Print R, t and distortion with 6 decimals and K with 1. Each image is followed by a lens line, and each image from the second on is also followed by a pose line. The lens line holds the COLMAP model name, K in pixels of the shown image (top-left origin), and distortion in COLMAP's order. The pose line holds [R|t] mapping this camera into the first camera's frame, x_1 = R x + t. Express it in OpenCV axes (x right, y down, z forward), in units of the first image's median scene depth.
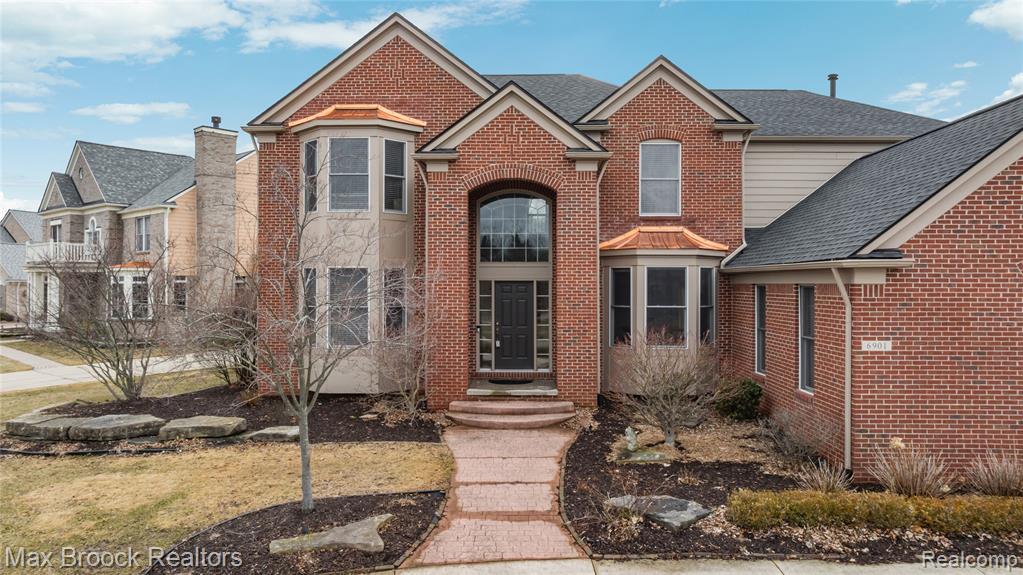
lens RADIAL K [[728.7, 0, 511.5], [0, 728.7, 287.5], [0, 0, 1]] dist [0.040120, -0.001285]
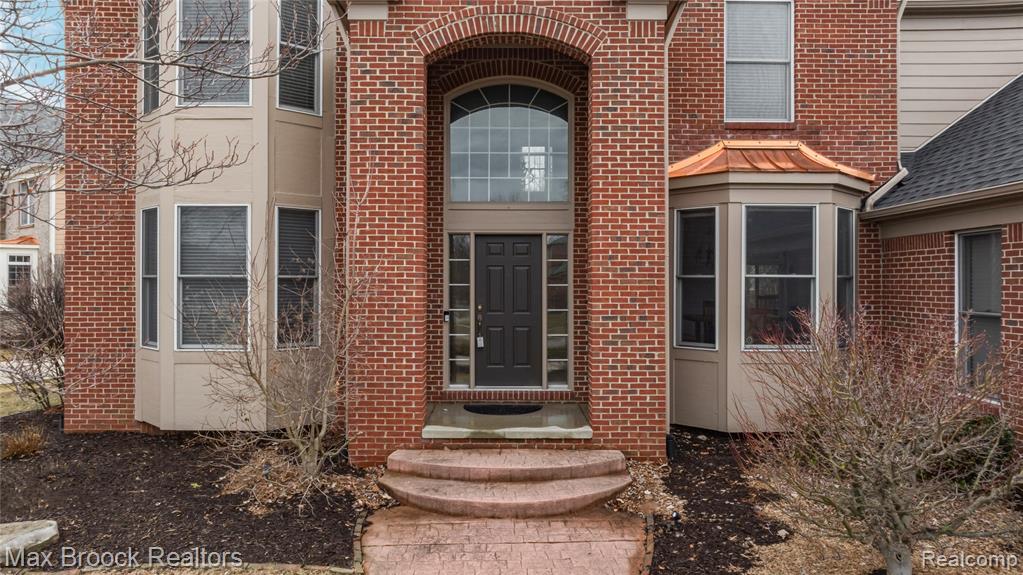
lens RADIAL K [[728.7, 0, 511.5], [0, 728.7, 287.5], [0, 0, 1]] dist [0.040120, -0.001285]
pose [[0.999630, 0.001474, 0.027179, -0.010015], [-0.001587, 0.999990, 0.004129, 0.032702], [-0.027172, -0.004171, 0.999622, 0.435610]]
